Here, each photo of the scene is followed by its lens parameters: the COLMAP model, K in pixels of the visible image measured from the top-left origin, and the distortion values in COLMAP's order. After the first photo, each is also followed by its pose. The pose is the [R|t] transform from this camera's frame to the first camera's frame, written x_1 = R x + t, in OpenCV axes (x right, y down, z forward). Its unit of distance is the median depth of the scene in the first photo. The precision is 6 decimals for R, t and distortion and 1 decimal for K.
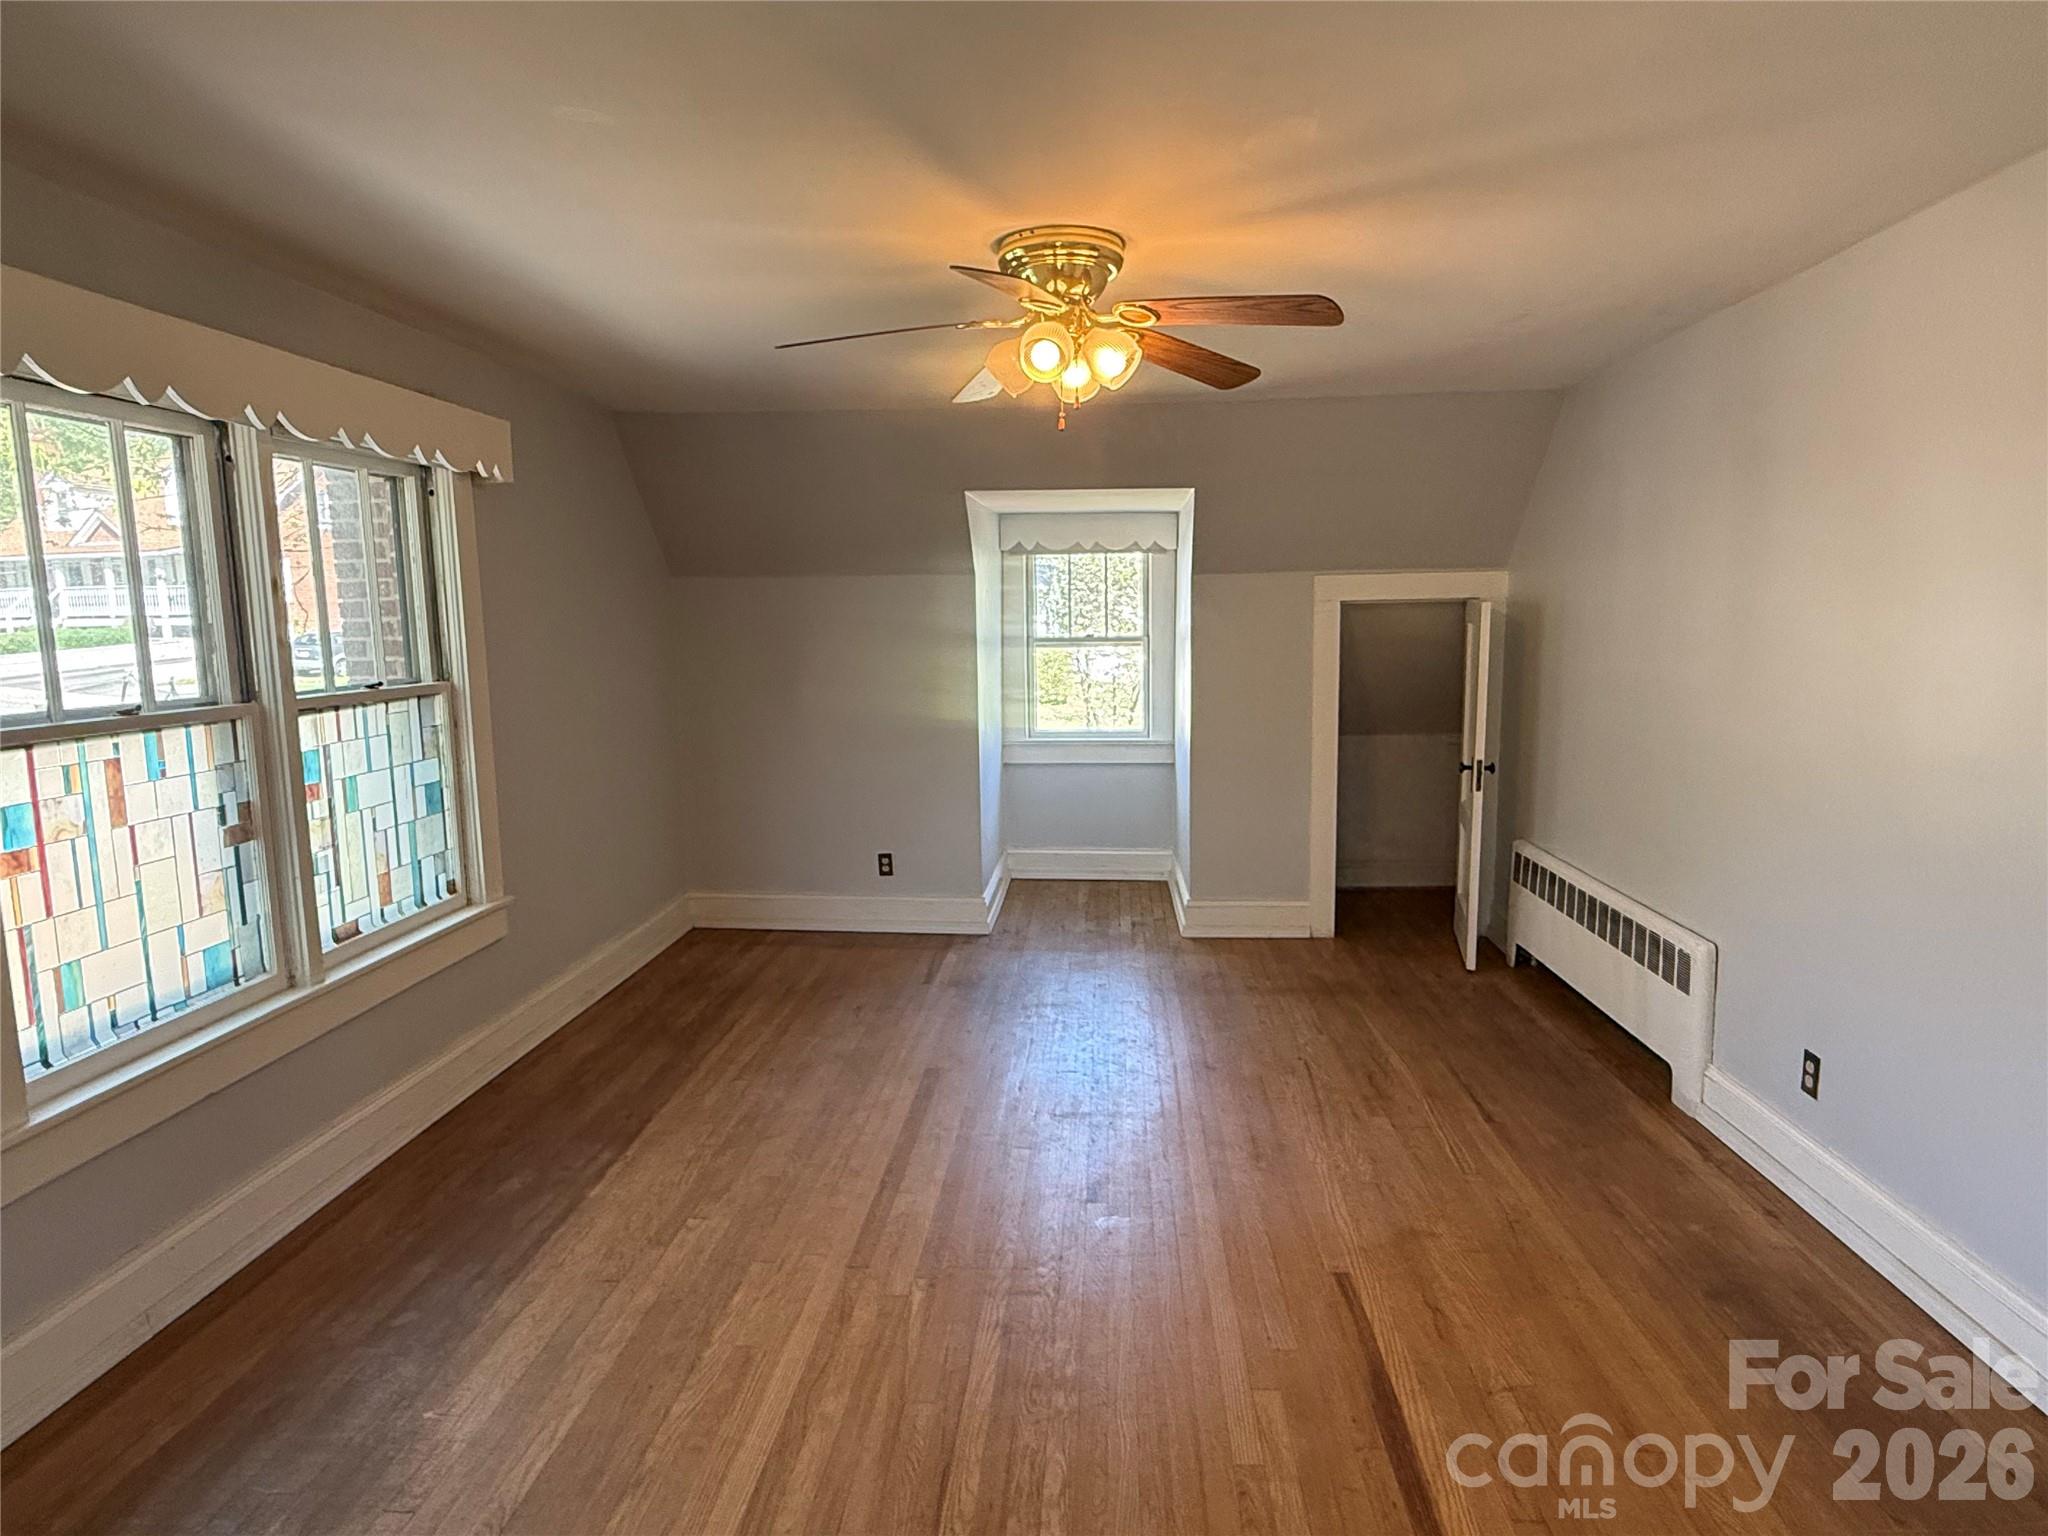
lens RADIAL K [[1156.7, 0, 1024.0], [0, 1156.7, 768.0], [0, 0, 1]] dist [0.000281, -0.000156]
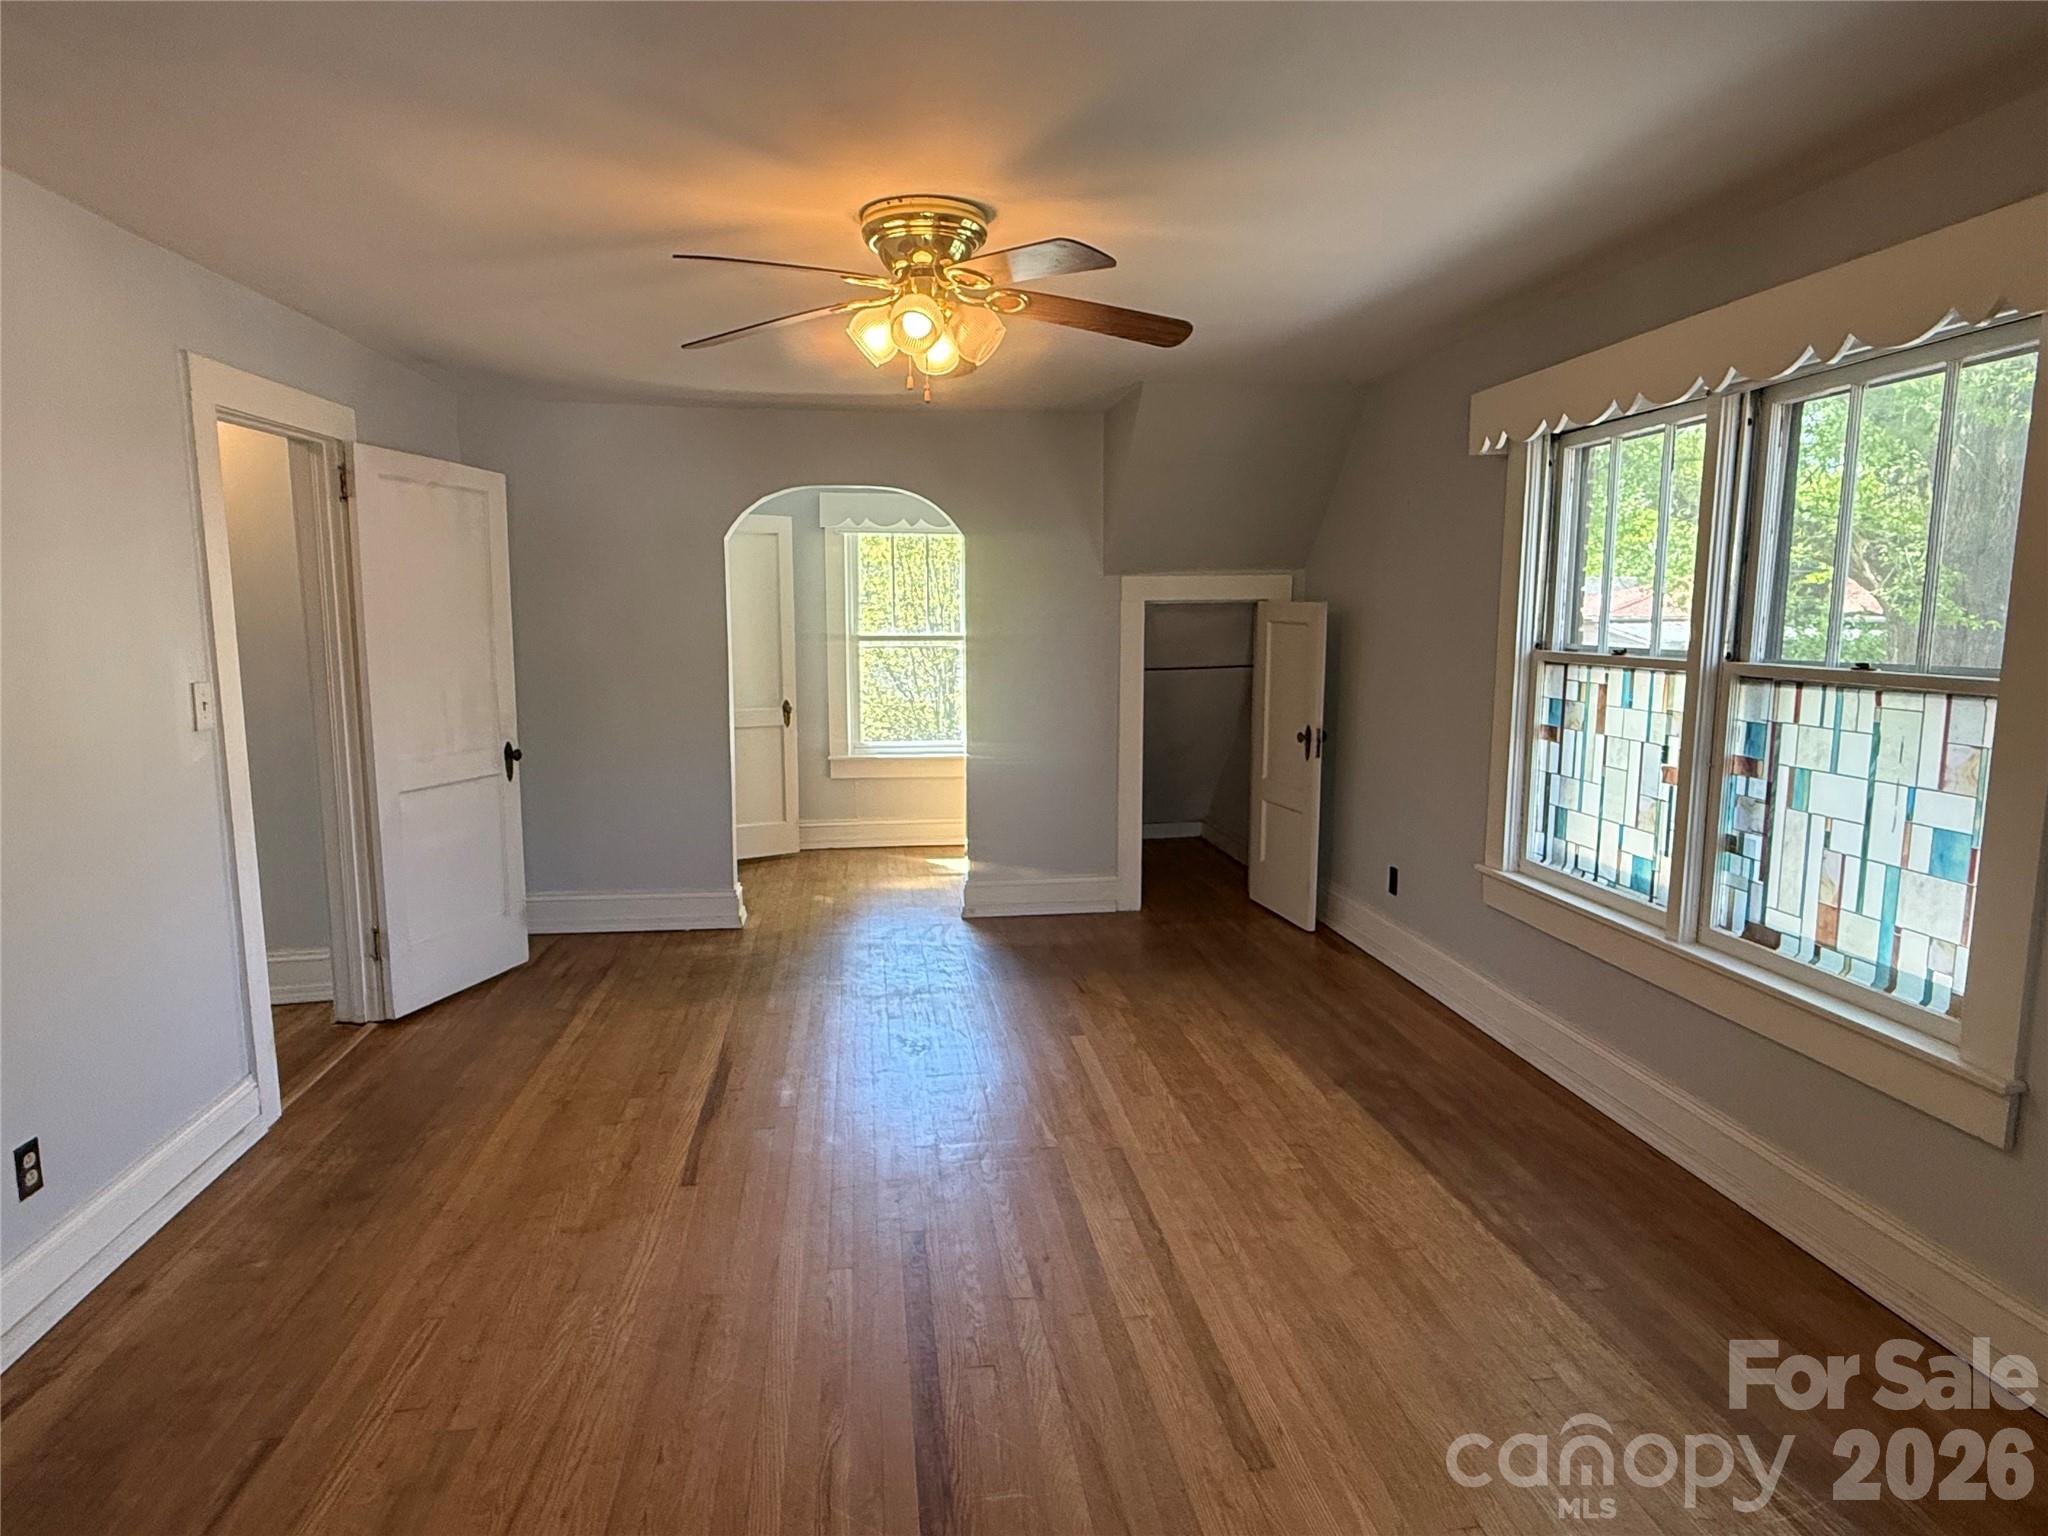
lens RADIAL K [[1156.7, 0, 1024.0], [0, 1156.7, 768.0], [0, 0, 1]] dist [0.000281, -0.000156]
pose [[-0.977387, 0.045407, -0.206528, 0.157234], [-0.012442, 0.962633, 0.270524, -0.237592], [0.211094, 0.266976, -0.940299, 1.866964]]
